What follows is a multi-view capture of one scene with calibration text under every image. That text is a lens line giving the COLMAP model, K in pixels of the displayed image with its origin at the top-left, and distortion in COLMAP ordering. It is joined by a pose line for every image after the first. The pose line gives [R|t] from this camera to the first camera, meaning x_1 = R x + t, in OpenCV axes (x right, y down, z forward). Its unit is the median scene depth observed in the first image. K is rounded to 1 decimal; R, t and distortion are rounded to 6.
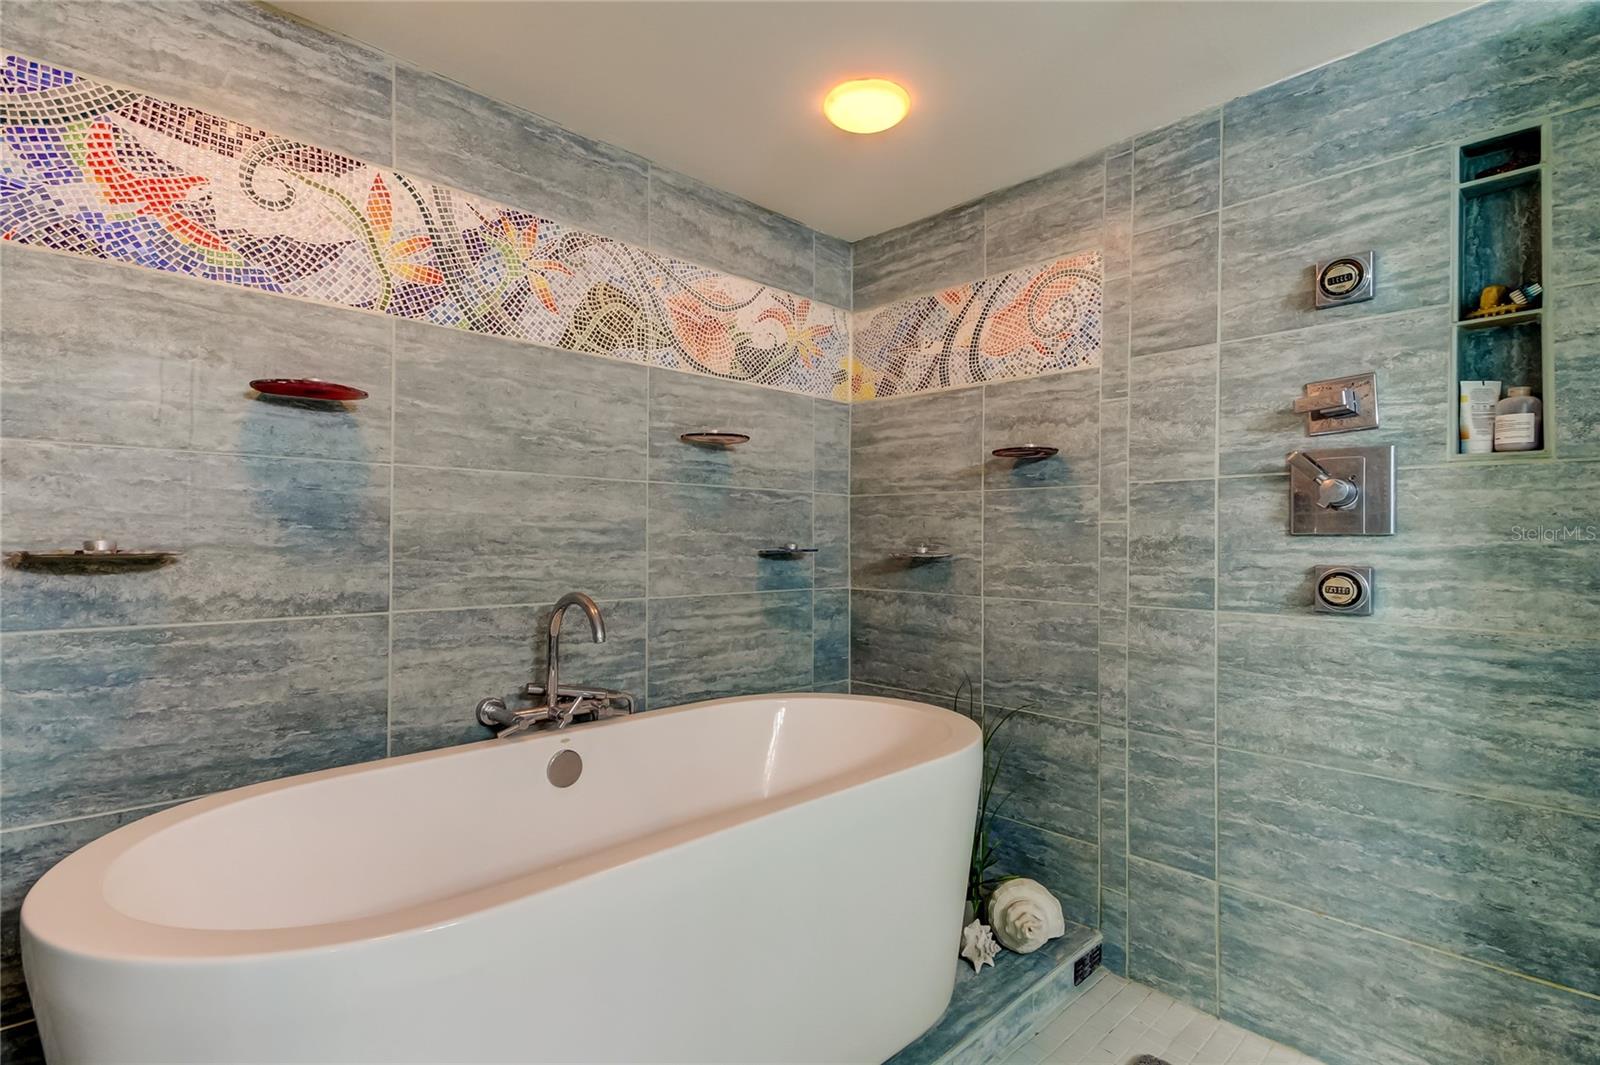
lens RADIAL K [[755.7, 0, 789.1], [0, 755.7, 533.3], [0, 0, 1]] dist [0.027661, -0.010538]
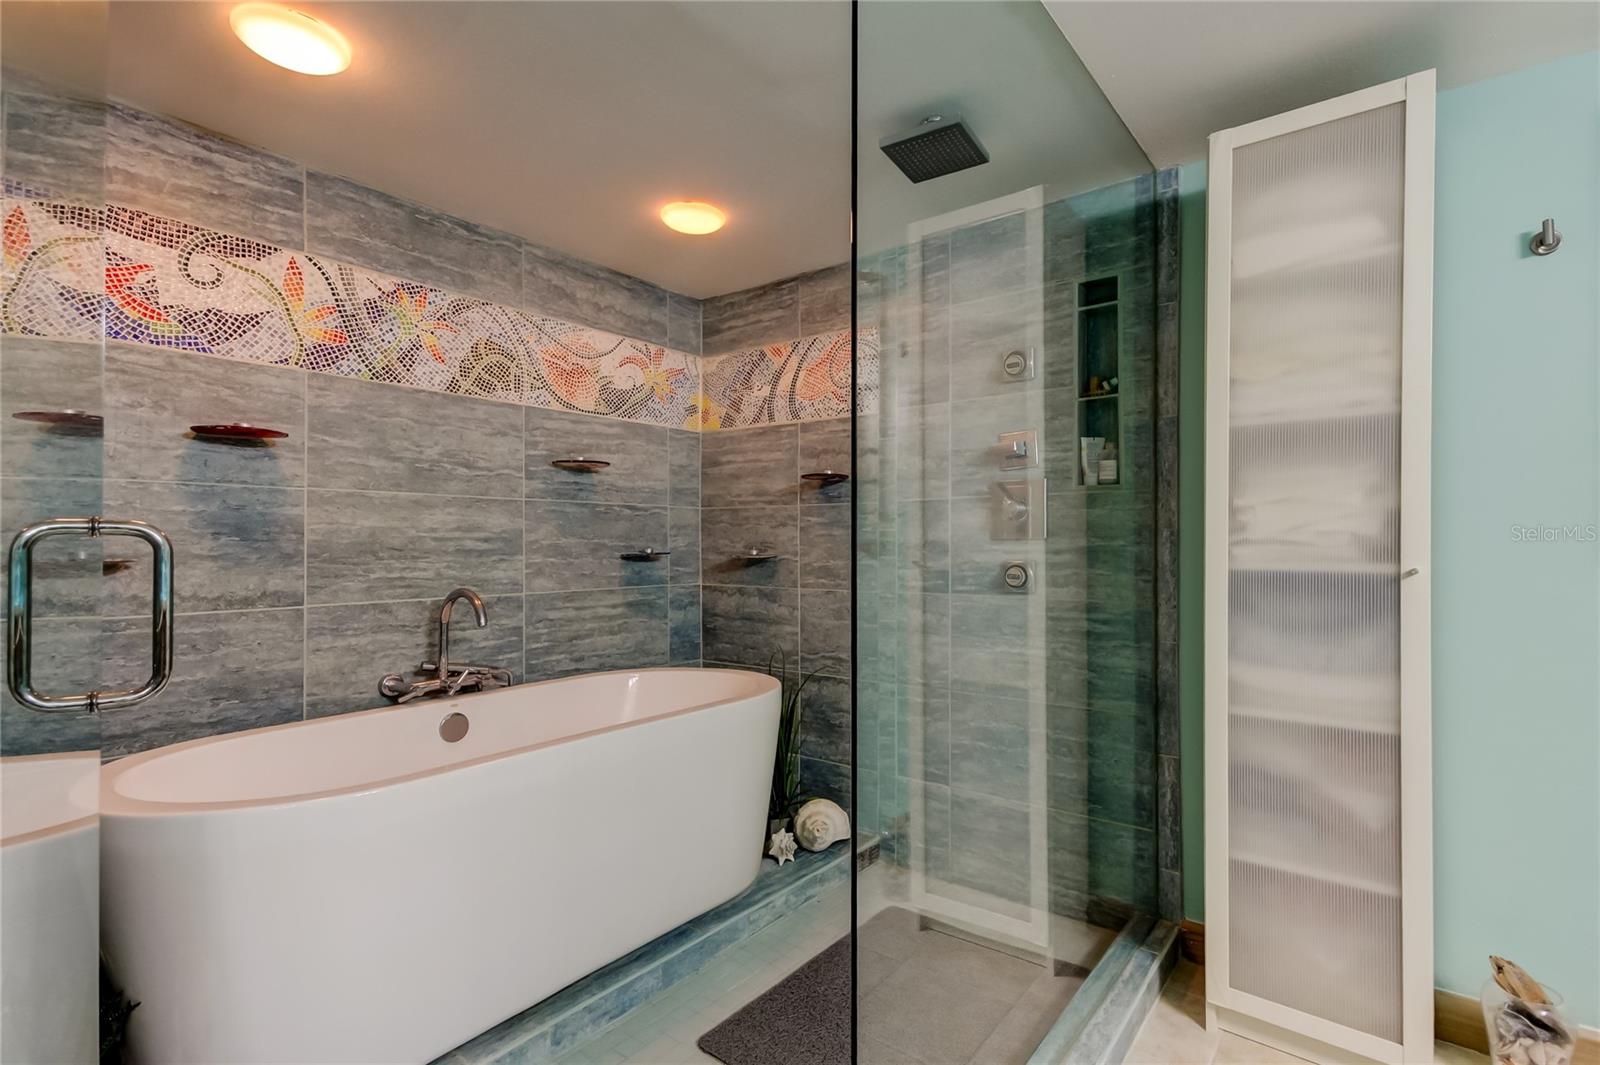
lens RADIAL K [[755.7, 0, 808.2], [0, 755.7, 535.5], [0, 0, 1]] dist [0.027661, -0.010538]
pose [[0.988263, -0.006550, 0.152623, 0.111094], [0.006476, 0.999979, 0.000982, -0.009190], [-0.152626, 0.000018, 0.988284, -0.394725]]
